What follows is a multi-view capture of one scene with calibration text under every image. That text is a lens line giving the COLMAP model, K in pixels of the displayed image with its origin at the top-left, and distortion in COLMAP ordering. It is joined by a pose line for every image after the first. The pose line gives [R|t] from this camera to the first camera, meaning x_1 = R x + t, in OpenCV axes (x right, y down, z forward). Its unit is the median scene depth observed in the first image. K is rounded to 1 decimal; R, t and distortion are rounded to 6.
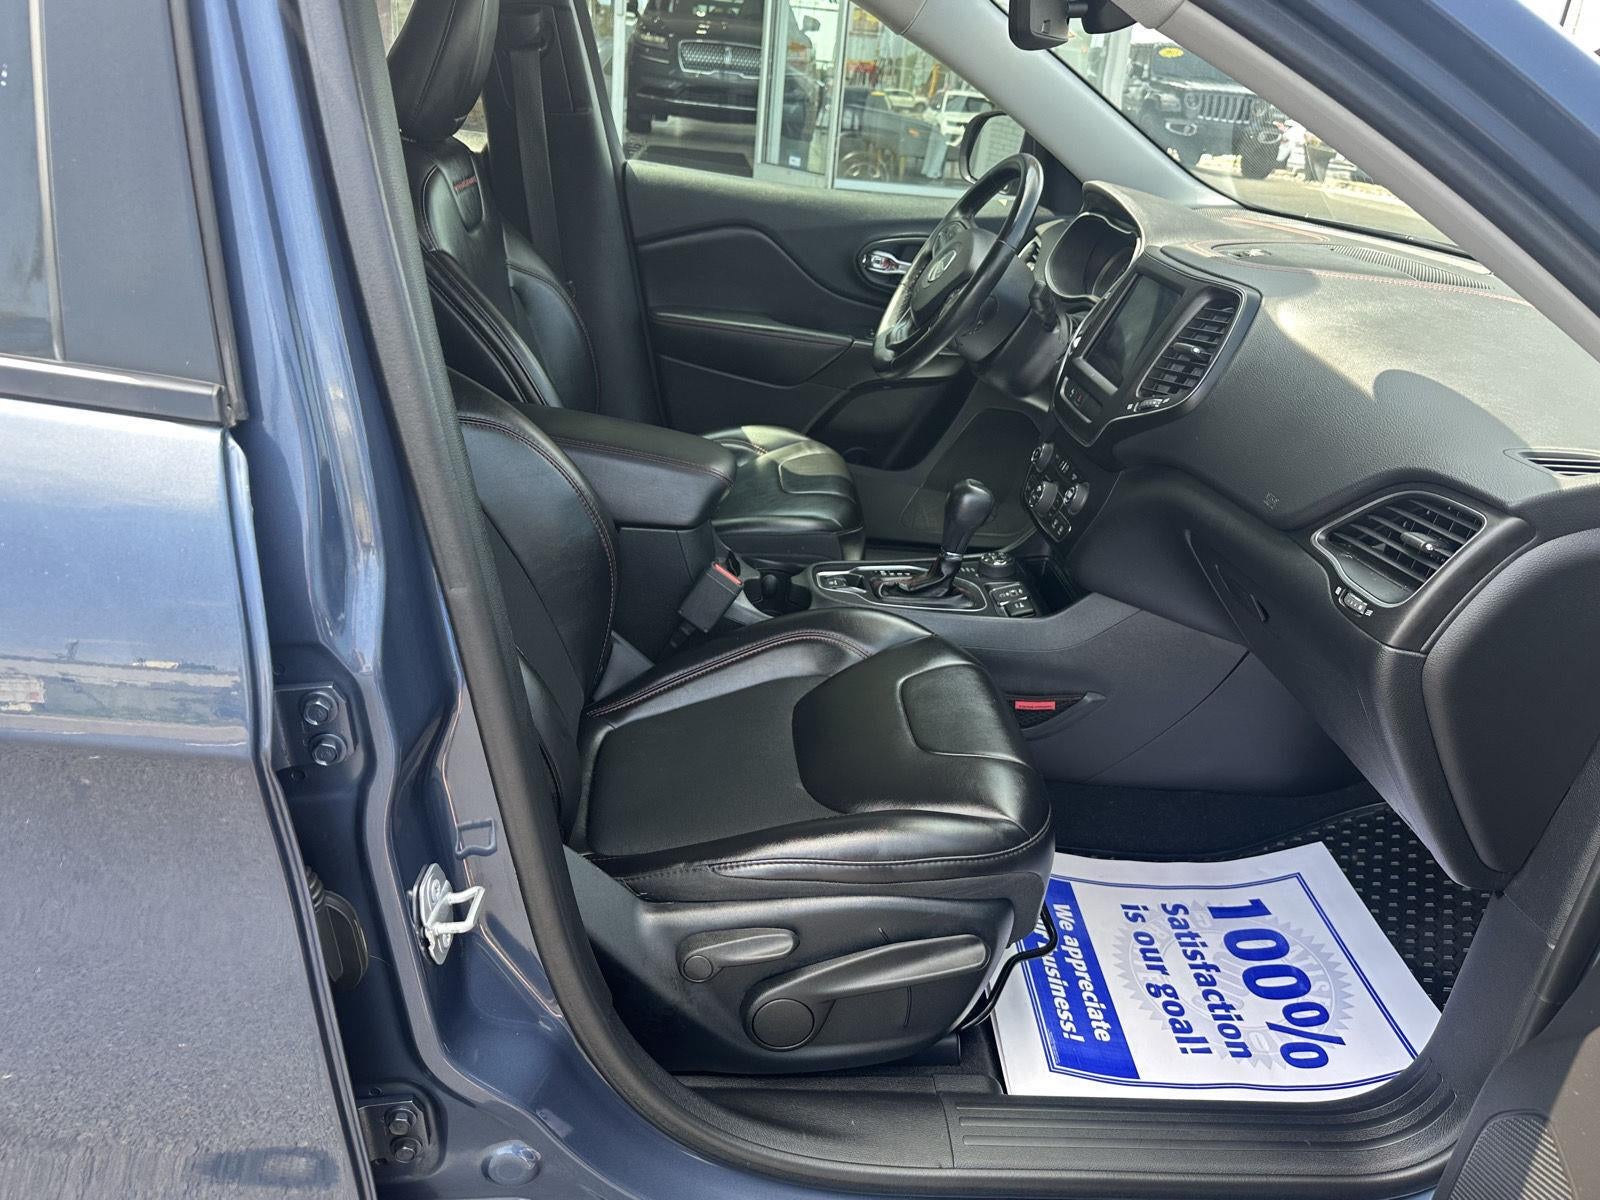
lens RADIAL K [[1205.5, 0, 804.9], [0, 1205.5, 594.0], [0, 0, 1]] dist [0.008544, -0.011514]
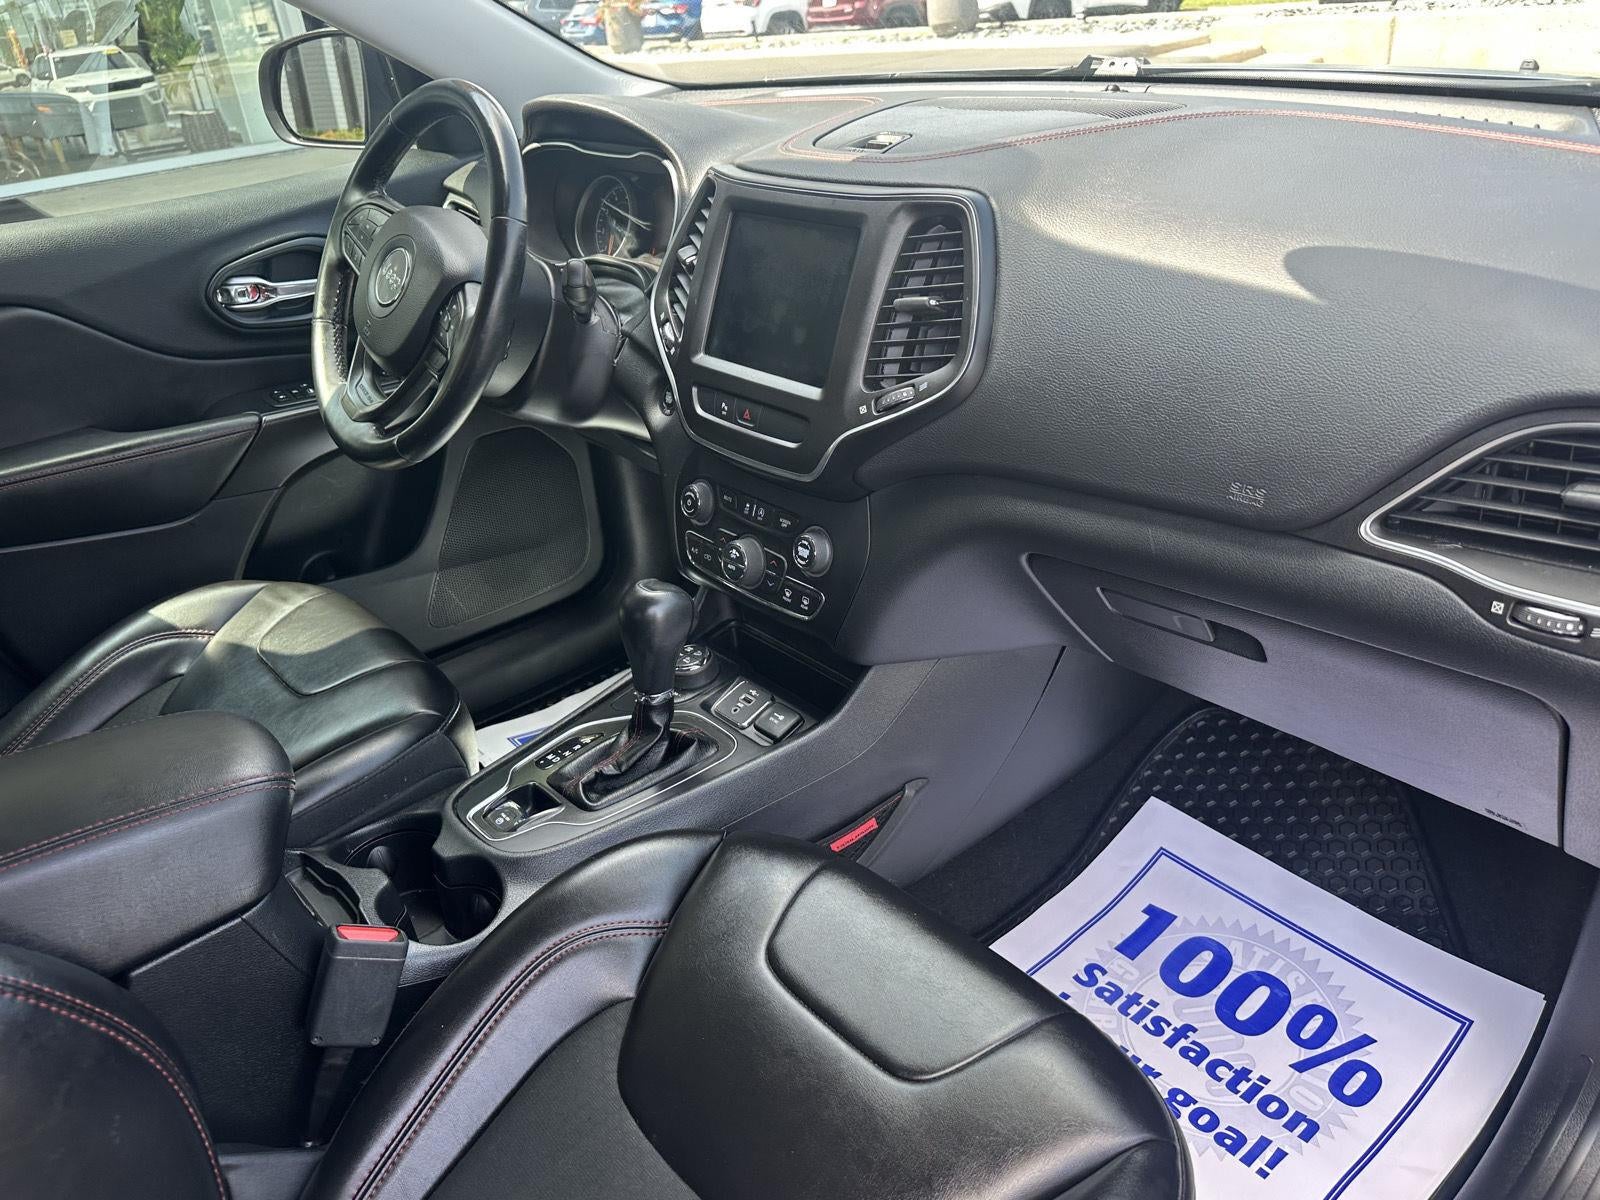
lens RADIAL K [[1176.9, 0, 799.4], [0, 1176.9, 574.2], [0, 0, 1]] dist [0.053451, -0.111289]
pose [[0.780744, -0.412217, 0.469592, -0.096191], [0.381794, 0.909631, 0.163722, -0.175976], [-0.494644, 0.051462, 0.867571, 0.414596]]
